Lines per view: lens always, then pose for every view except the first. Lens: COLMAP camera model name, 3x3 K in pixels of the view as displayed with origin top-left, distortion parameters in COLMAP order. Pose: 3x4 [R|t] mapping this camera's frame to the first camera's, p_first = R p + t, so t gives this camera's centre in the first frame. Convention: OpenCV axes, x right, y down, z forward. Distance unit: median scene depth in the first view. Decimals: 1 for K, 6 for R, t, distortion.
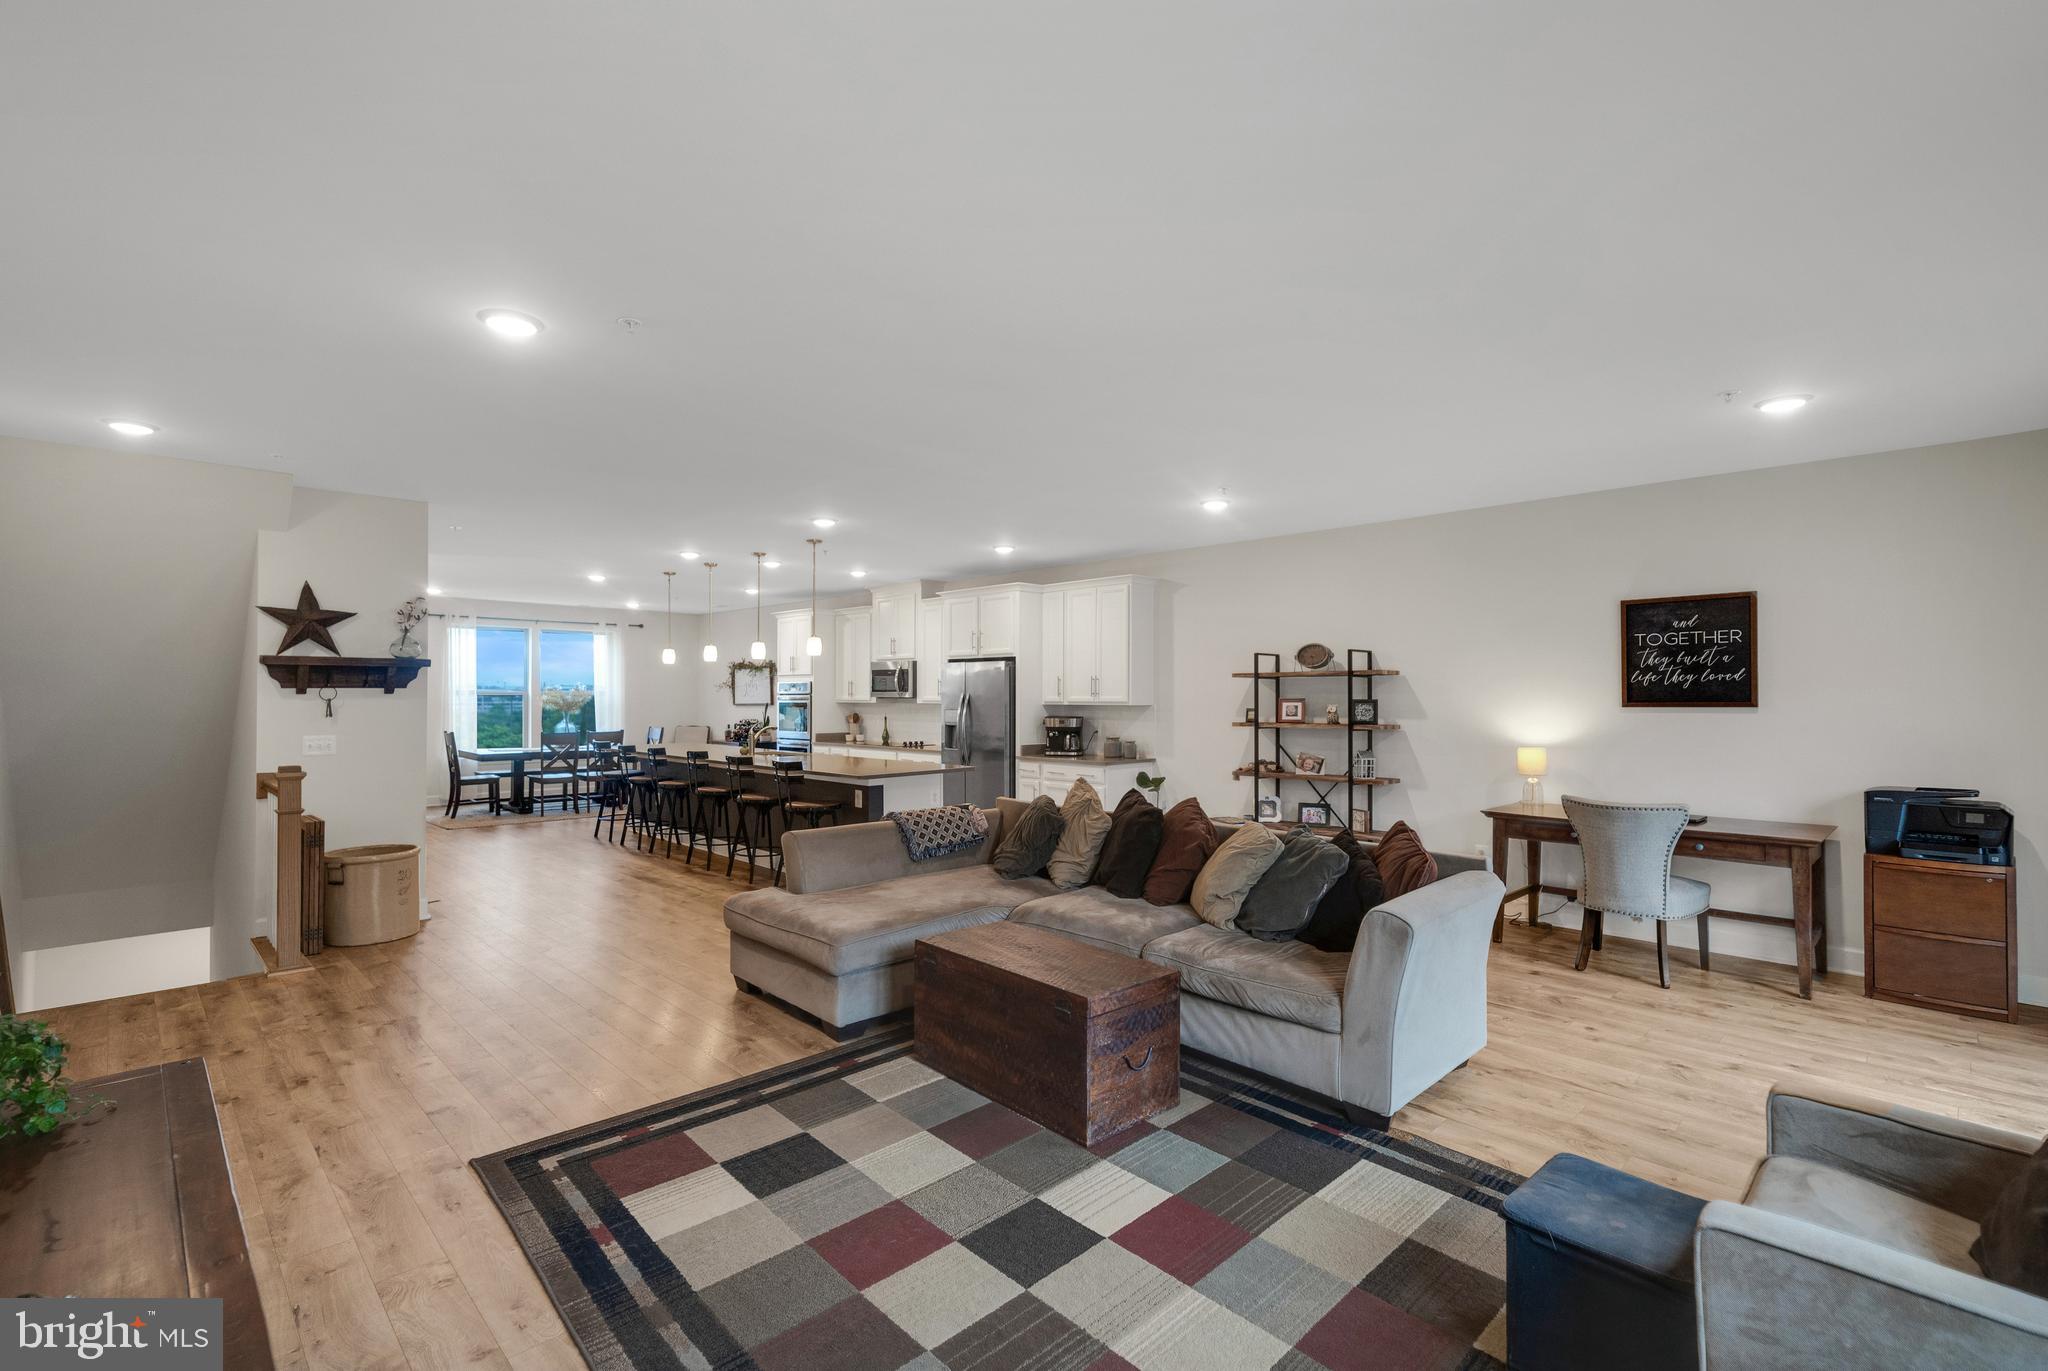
lens RADIAL K [[893.1, 0, 1013.1], [0, 893.1, 688.1], [0, 0, 1]] dist [0.001489, 0.001043]
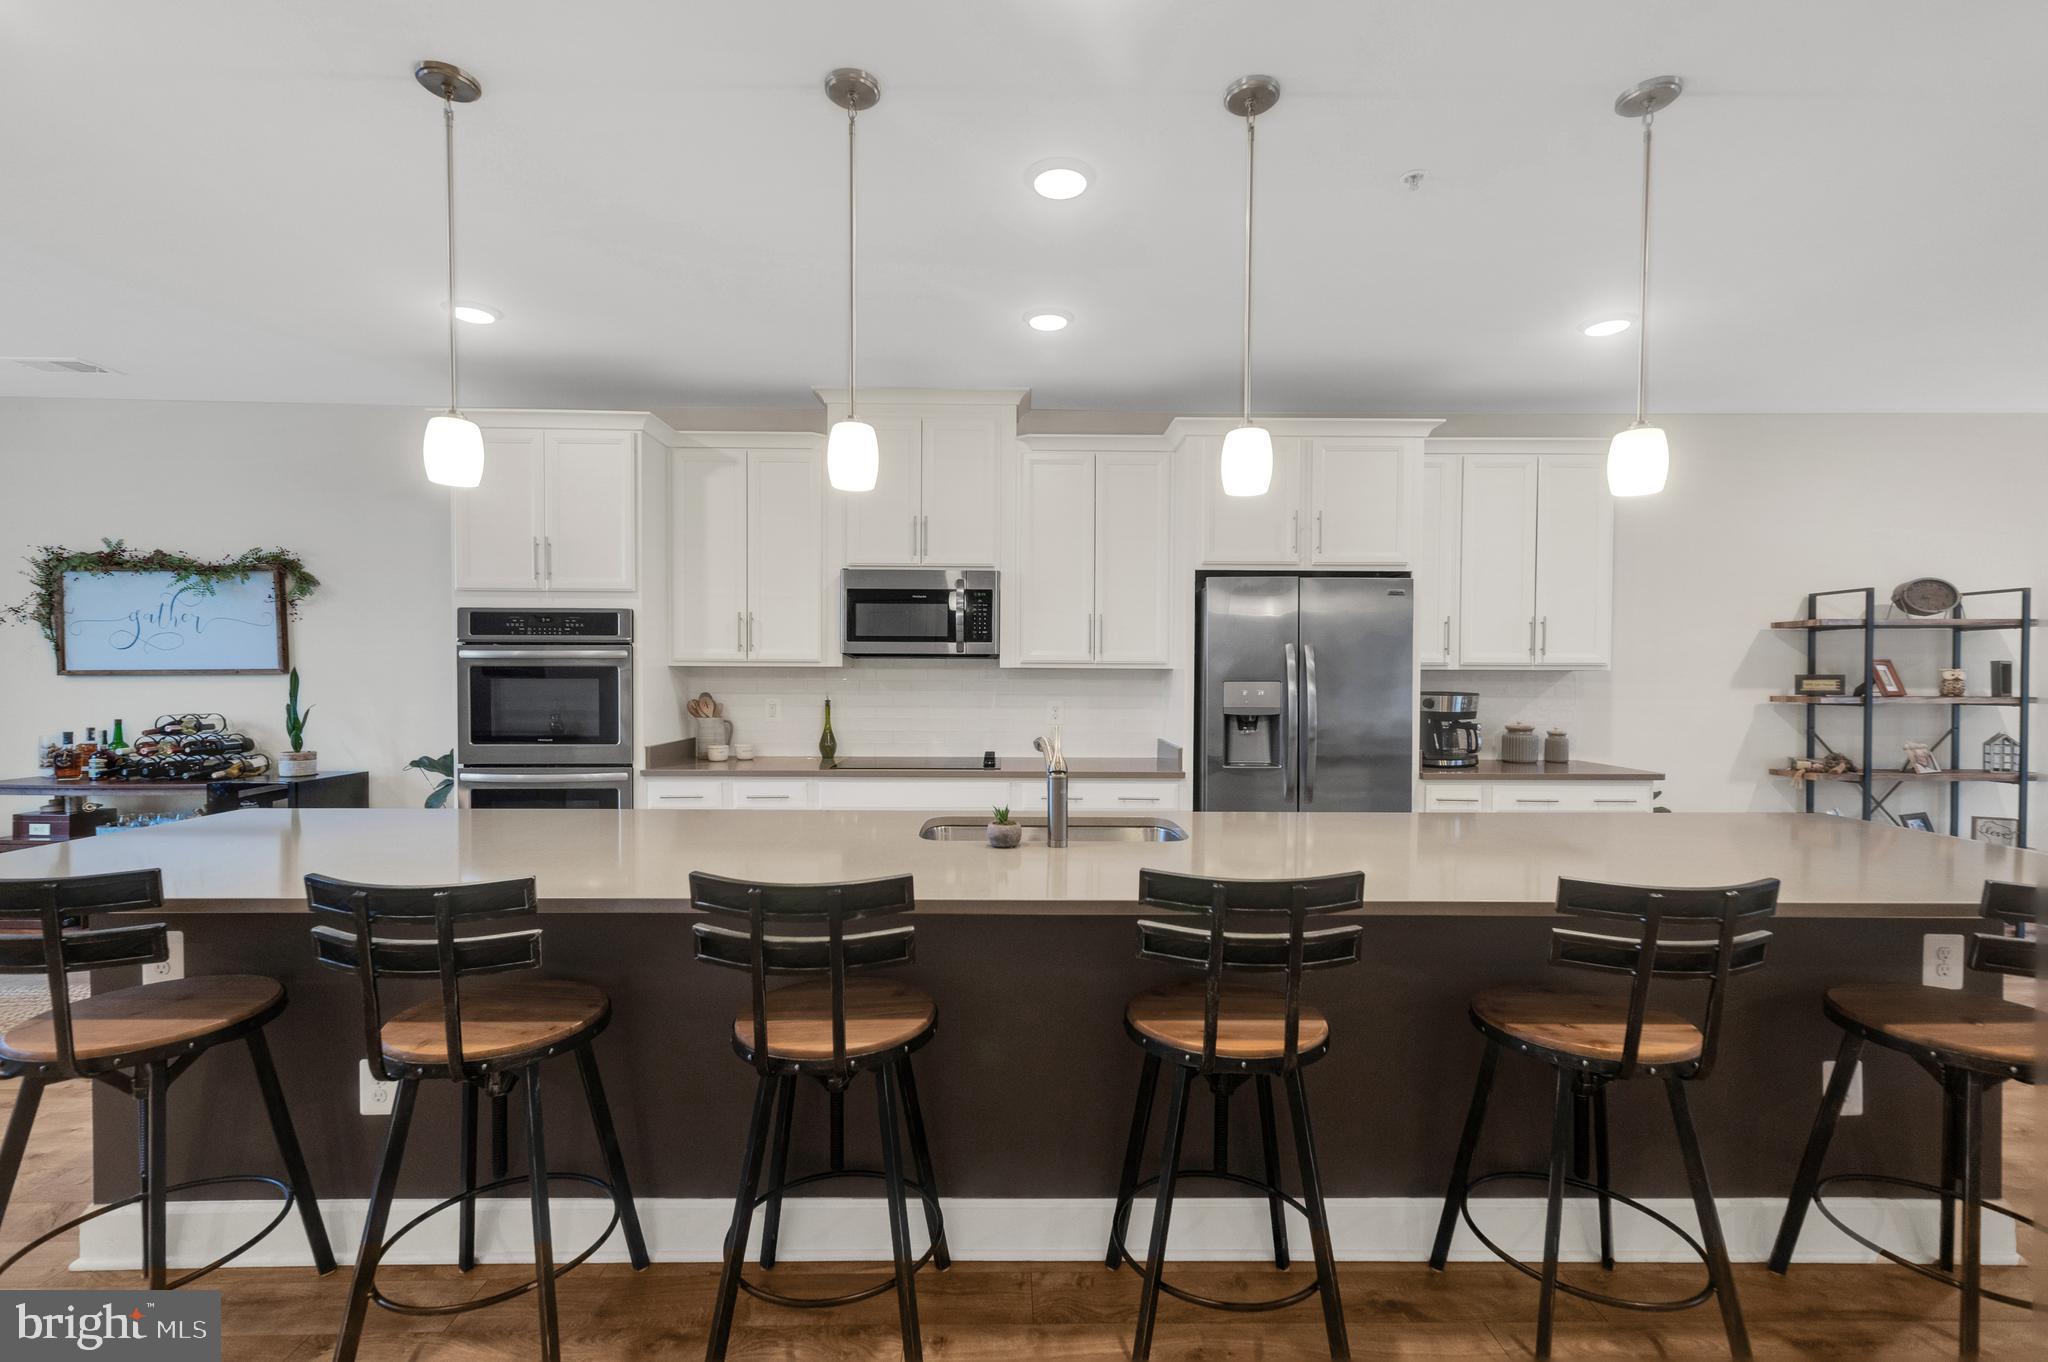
lens RADIAL K [[893.1, 0, 1009.7], [0, 893.1, 689.7], [0, 0, 1]] dist [0.001489, 0.001043]
pose [[0.697757, -0.011366, 0.716244, -0.756924], [-0.010303, 0.999611, 0.025900, 0.029411], [-0.716260, -0.025451, 0.697369, 1.243649]]
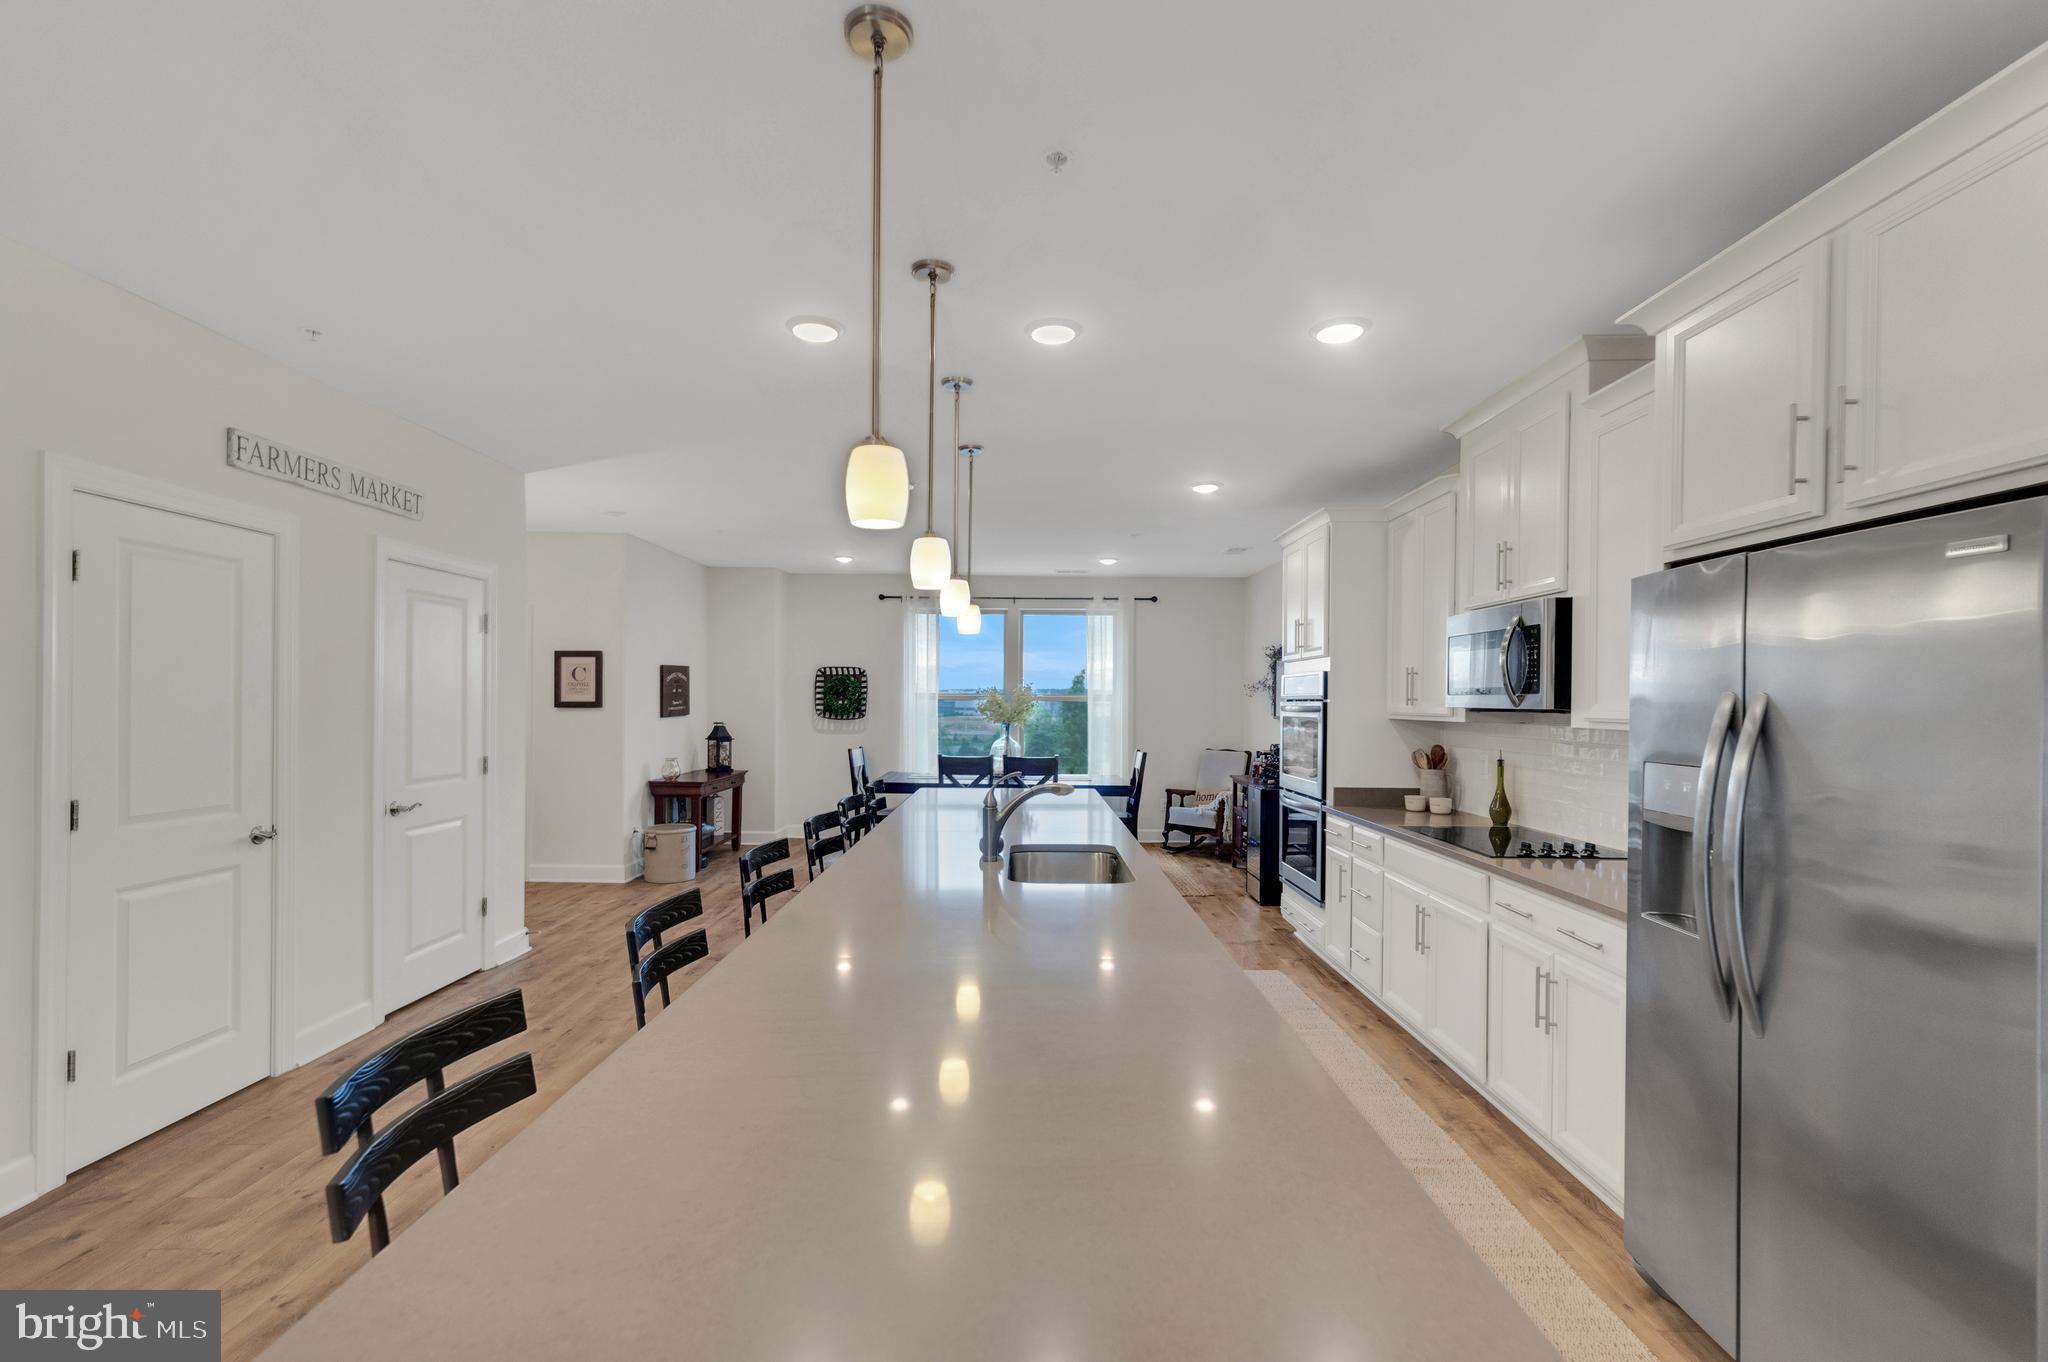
lens RADIAL K [[893.1, 0, 988.0], [0, 893.1, 699.7], [0, 0, 1]] dist [0.001489, 0.001043]
pose [[0.690001, 0.005501, -0.723787, -0.036521], [-0.004323, 0.999985, 0.003479, 0.012215], [0.723795, 0.000729, 0.690014, 1.128406]]
